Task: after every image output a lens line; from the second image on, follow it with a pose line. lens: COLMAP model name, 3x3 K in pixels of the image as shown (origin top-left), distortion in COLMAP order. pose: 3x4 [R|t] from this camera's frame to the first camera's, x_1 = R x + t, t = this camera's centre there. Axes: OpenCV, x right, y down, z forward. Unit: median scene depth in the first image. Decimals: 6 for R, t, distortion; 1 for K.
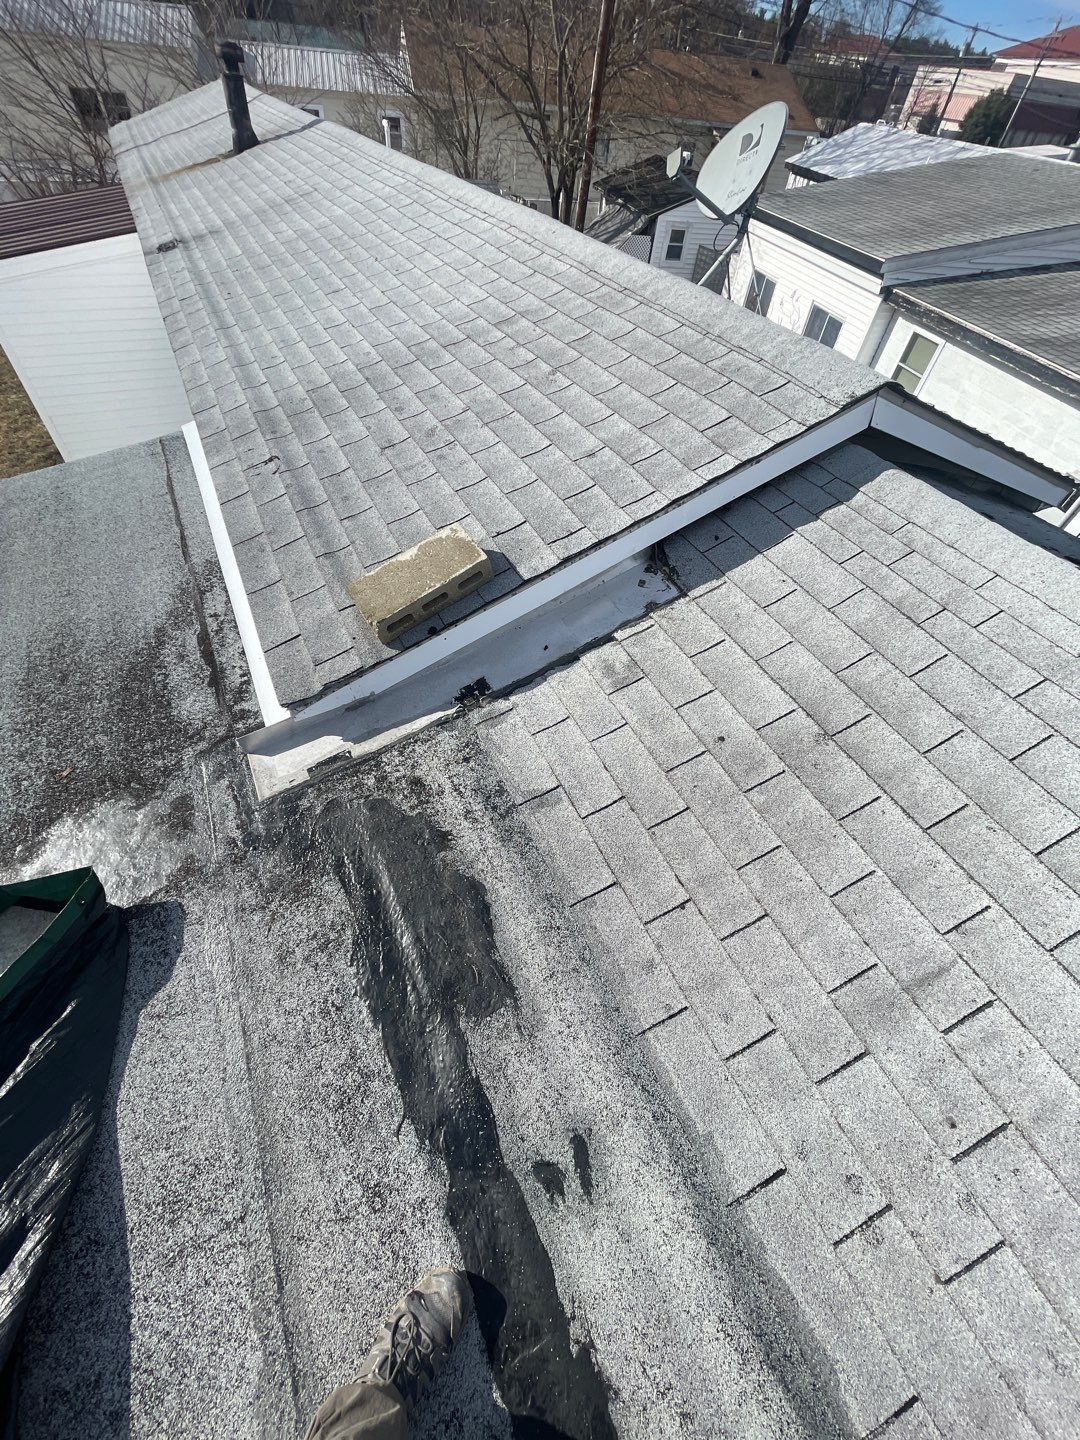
lens RADIAL K [[590.2, 0, 540.0], [0, 590.2, 720.0], [0, 0, 1]] dist [-0.003503, -0.000547]
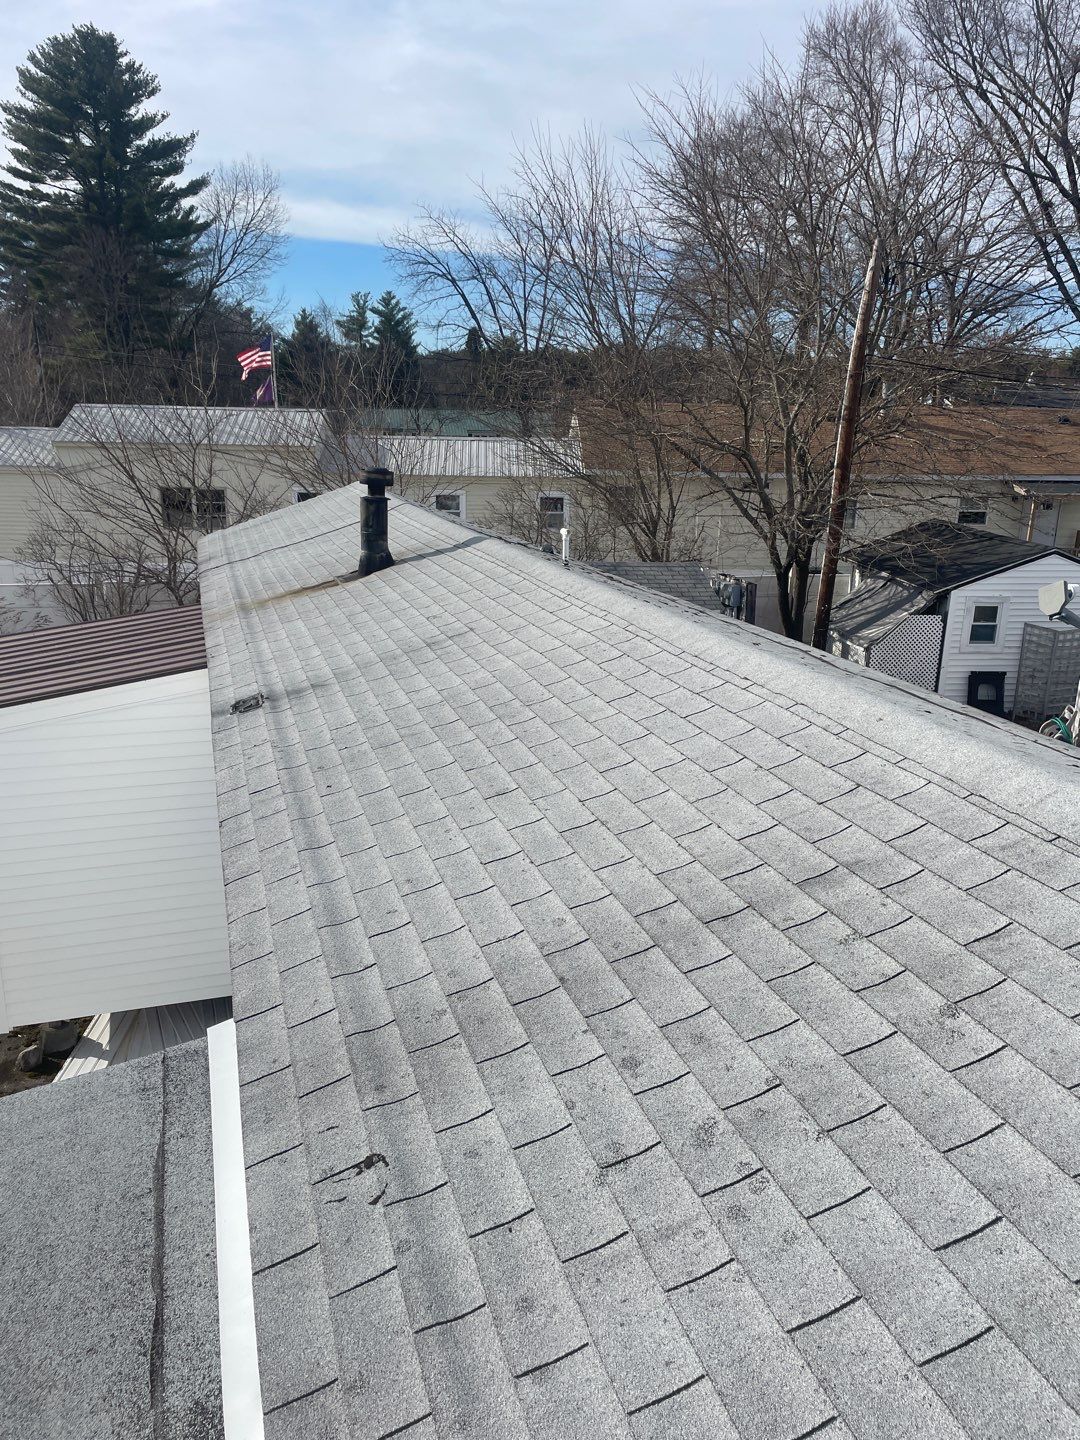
lens RADIAL K [[1093.6, 0, 550.4], [0, 1093.6, 709.3], [0, 0, 1]] dist [0.106675, -0.139336]
pose [[0.984677, -0.016479, -0.173606, -0.094604], [-0.083056, 0.831047, -0.549967, -0.174909], [0.153337, 0.555959, 0.816944, 0.035153]]
